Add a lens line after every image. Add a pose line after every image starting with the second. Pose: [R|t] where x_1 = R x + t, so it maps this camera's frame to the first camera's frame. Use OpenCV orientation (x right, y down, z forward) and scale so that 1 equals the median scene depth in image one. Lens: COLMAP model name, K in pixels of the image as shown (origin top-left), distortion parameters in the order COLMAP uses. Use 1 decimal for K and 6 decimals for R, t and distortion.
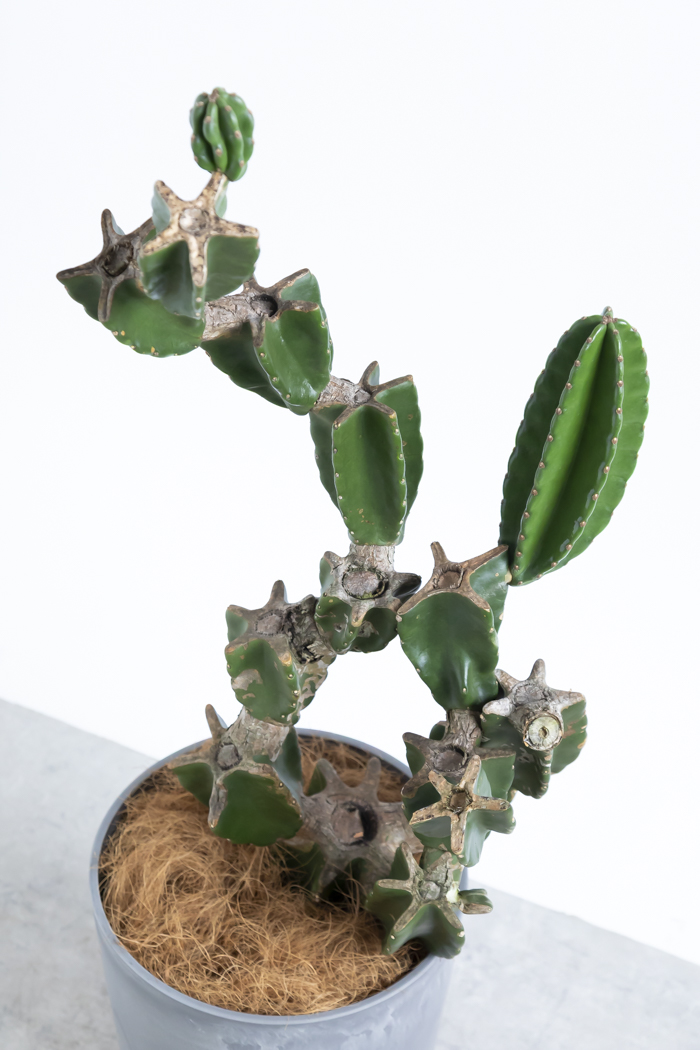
lens RADIAL K [[2348.1, 0, 343.2], [0, 2348.1, 525.0], [0, 0, 1]] dist [-0.019567, 0.000000]
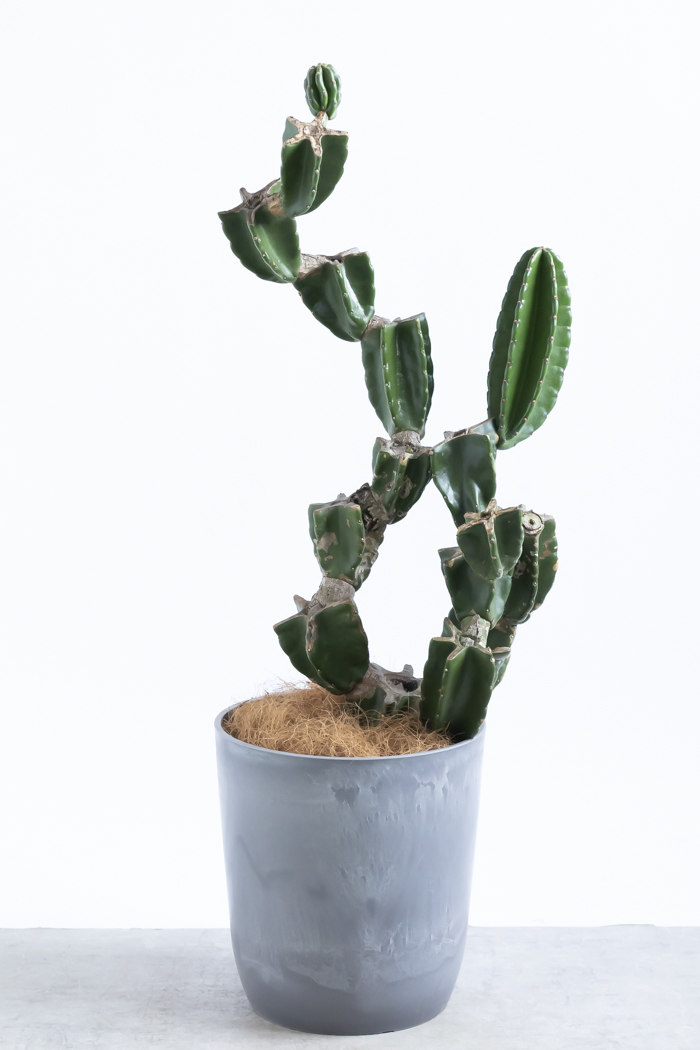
lens RADIAL K [[3246.9, 0, 351.8], [0, 3246.9, 525.0], [0, 0, 1]] dist [0.029345, 0.000000]
pose [[0.991916, -0.043248, 0.119303, -0.284313], [0.097317, 0.862615, -0.496412, 1.132594], [-0.081444, 0.504009, 0.859850, -0.812269]]
